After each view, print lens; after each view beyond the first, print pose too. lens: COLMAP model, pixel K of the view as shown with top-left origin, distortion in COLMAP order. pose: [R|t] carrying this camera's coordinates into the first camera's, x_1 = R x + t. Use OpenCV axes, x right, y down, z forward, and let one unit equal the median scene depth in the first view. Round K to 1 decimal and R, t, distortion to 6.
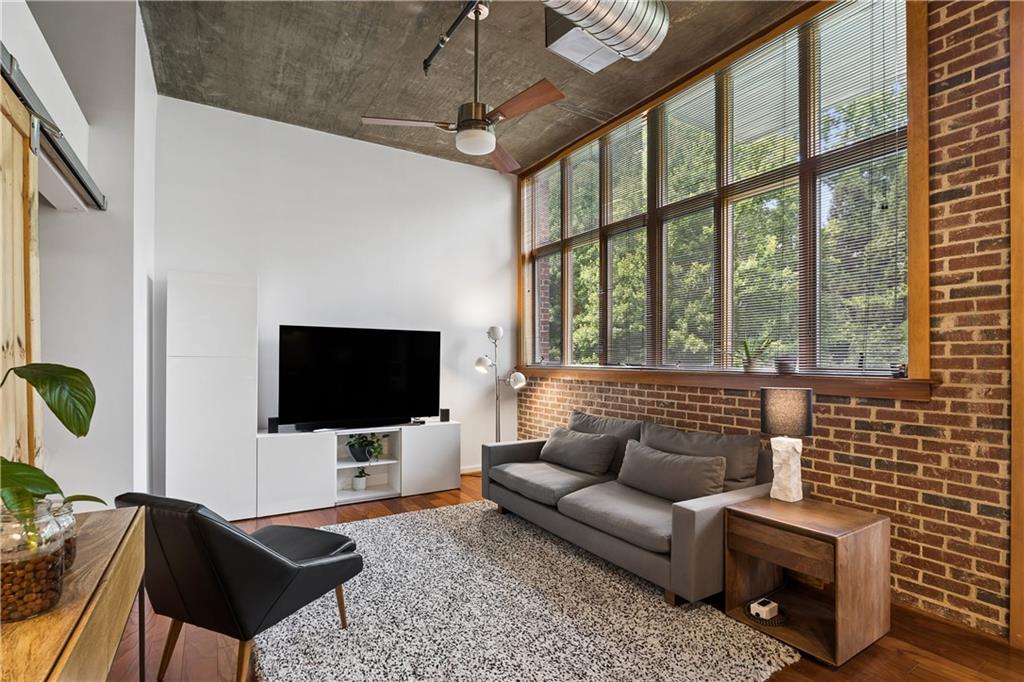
lens RADIAL K [[484.1, 0, 541.6], [0, 484.1, 357.6], [0, 0, 1]] dist [-0.006637, -0.002921]
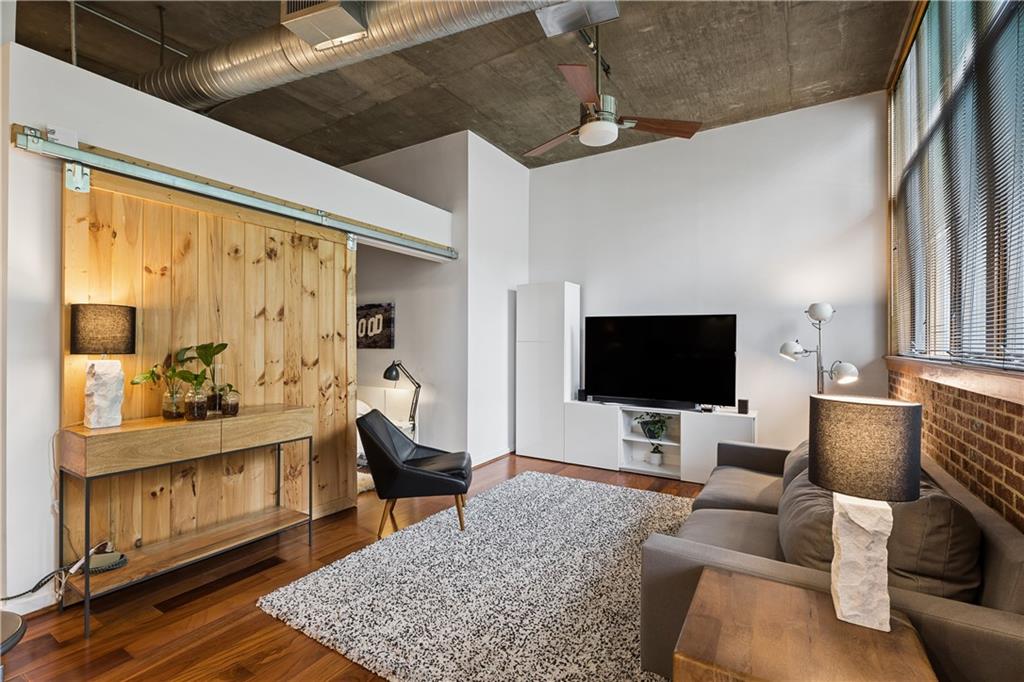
lens RADIAL K [[473.0, 0, 511.6], [0, 473.0, 347.0], [0, 0, 1]] dist [-0.013473, 0.001126]
pose [[0.432943, 0.006934, -0.901395, 0.815594], [-0.002203, 0.999976, 0.006634, 0.006414], [0.901419, -0.000887, 0.432947, 0.471103]]
